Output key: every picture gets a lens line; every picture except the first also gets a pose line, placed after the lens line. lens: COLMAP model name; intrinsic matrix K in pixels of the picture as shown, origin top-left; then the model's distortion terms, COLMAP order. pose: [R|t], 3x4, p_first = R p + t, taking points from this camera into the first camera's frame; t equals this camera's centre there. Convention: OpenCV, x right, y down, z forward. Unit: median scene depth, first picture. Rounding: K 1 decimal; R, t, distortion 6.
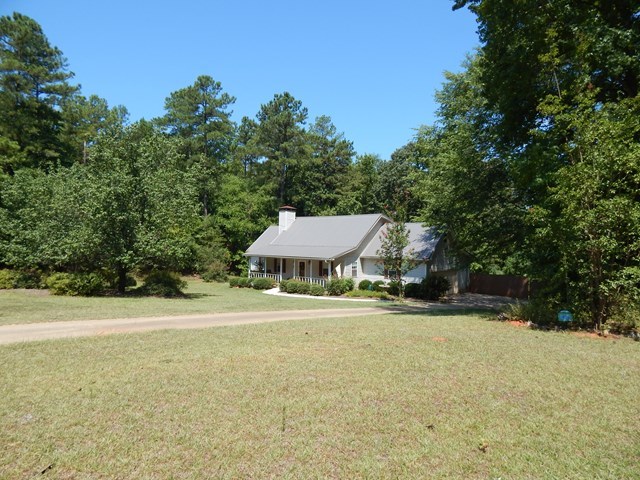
lens RADIAL K [[422.2, 0, 322.3], [0, 422.2, 240.8], [0, 0, 1]] dist [0.015161, -0.008102]
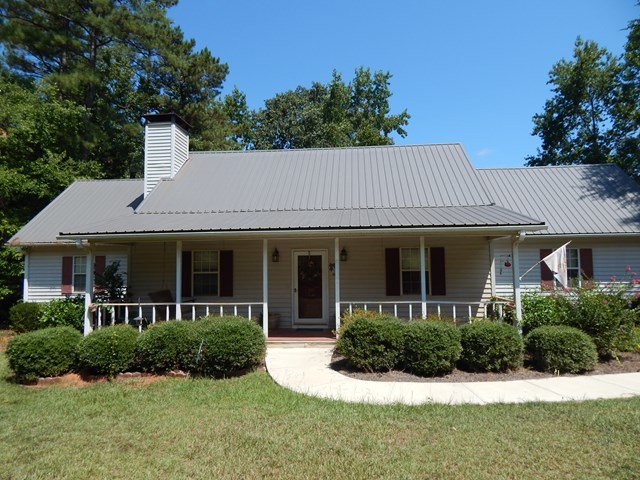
lens RADIAL K [[422.2, 0, 315.8], [0, 422.2, 237.2], [0, 0, 1]] dist [0.015161, -0.008102]
pose [[0.796664, 0.021666, 0.604034, -0.183039], [0.023182, 0.997527, -0.066356, 0.044549], [-0.603978, 0.066866, 0.794191, 0.590814]]
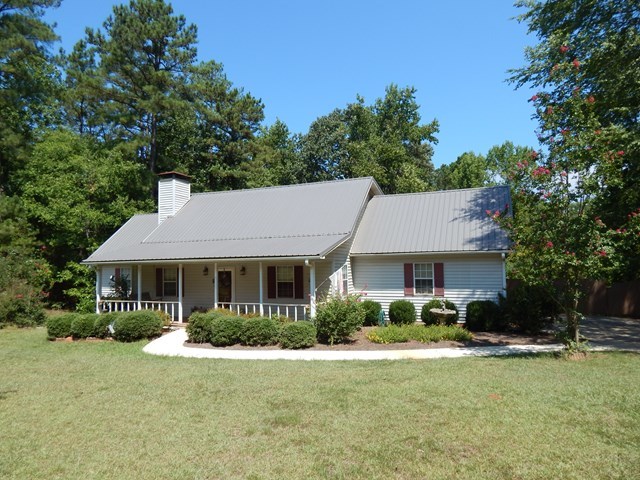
lens RADIAL K [[422.2, 0, 320.1], [0, 422.2, 237.5], [0, 0, 1]] dist [0.015161, -0.008102]
pose [[0.940757, -0.013491, 0.338814, -0.084458], [0.032707, 0.998159, -0.051072, 0.031119], [-0.337501, 0.059128, 0.939466, 0.404447]]
